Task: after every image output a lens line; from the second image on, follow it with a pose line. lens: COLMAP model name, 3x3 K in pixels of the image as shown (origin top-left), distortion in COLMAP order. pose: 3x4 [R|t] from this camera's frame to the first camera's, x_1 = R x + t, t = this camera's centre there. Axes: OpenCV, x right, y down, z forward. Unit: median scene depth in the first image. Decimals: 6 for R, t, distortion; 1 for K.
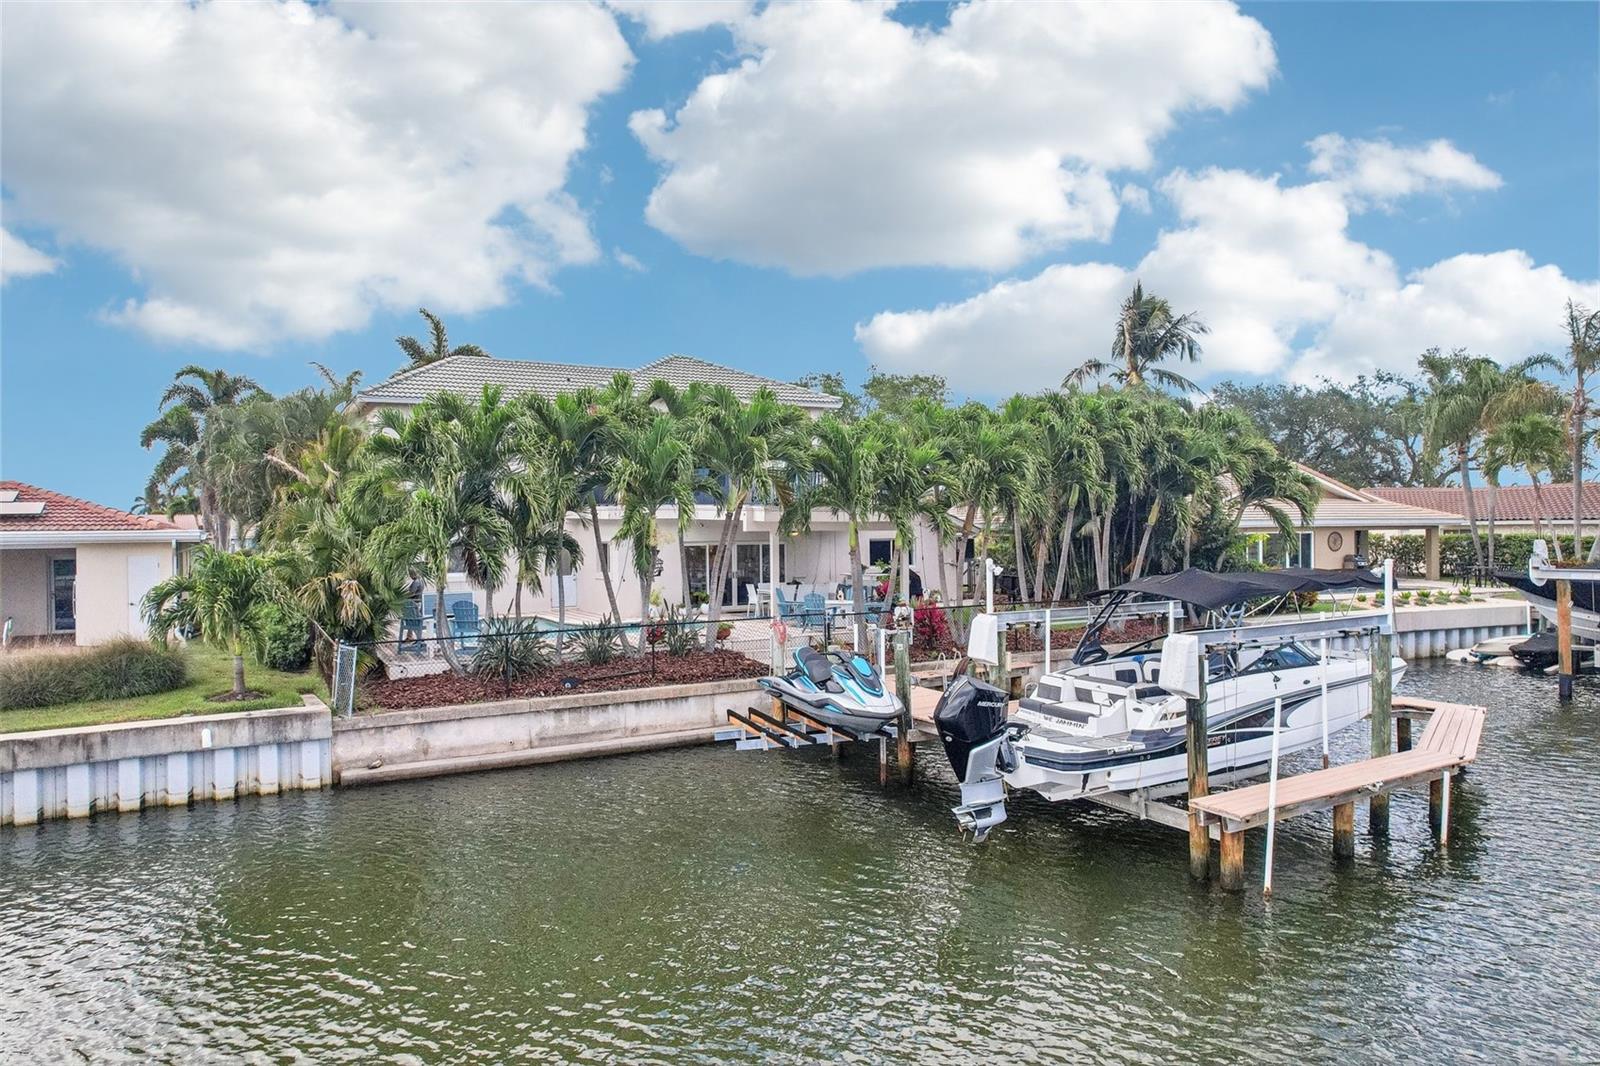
lens RADIAL K [[1026.3, 0, 800.0], [0, 1026.3, 533.0], [0, 0, 1]] dist [-0.086108, 0.083681]
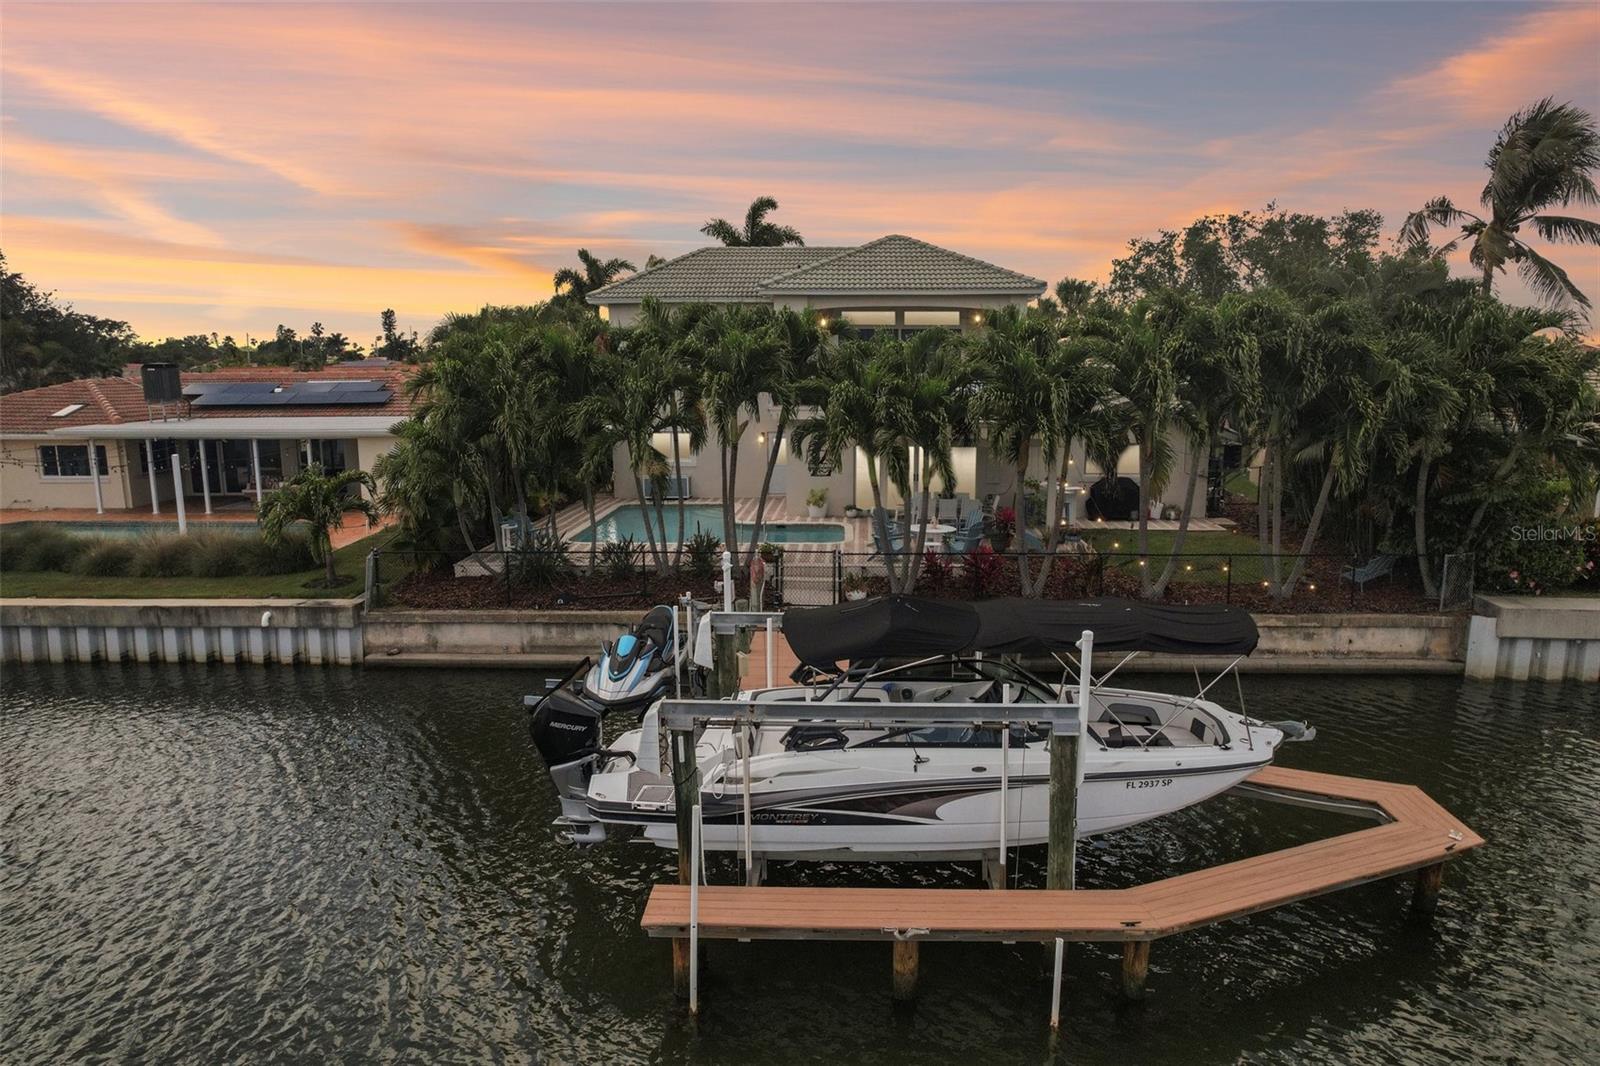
lens RADIAL K [[1026.3, 0, 800.0], [0, 1026.3, 533.0], [0, 0, 1]] dist [-0.086108, 0.083681]
pose [[0.852588, 0.097990, -0.513314, 0.615790], [-0.008906, 0.984844, 0.173211, -0.130298], [0.522508, -0.143107, 0.840539, 0.243275]]
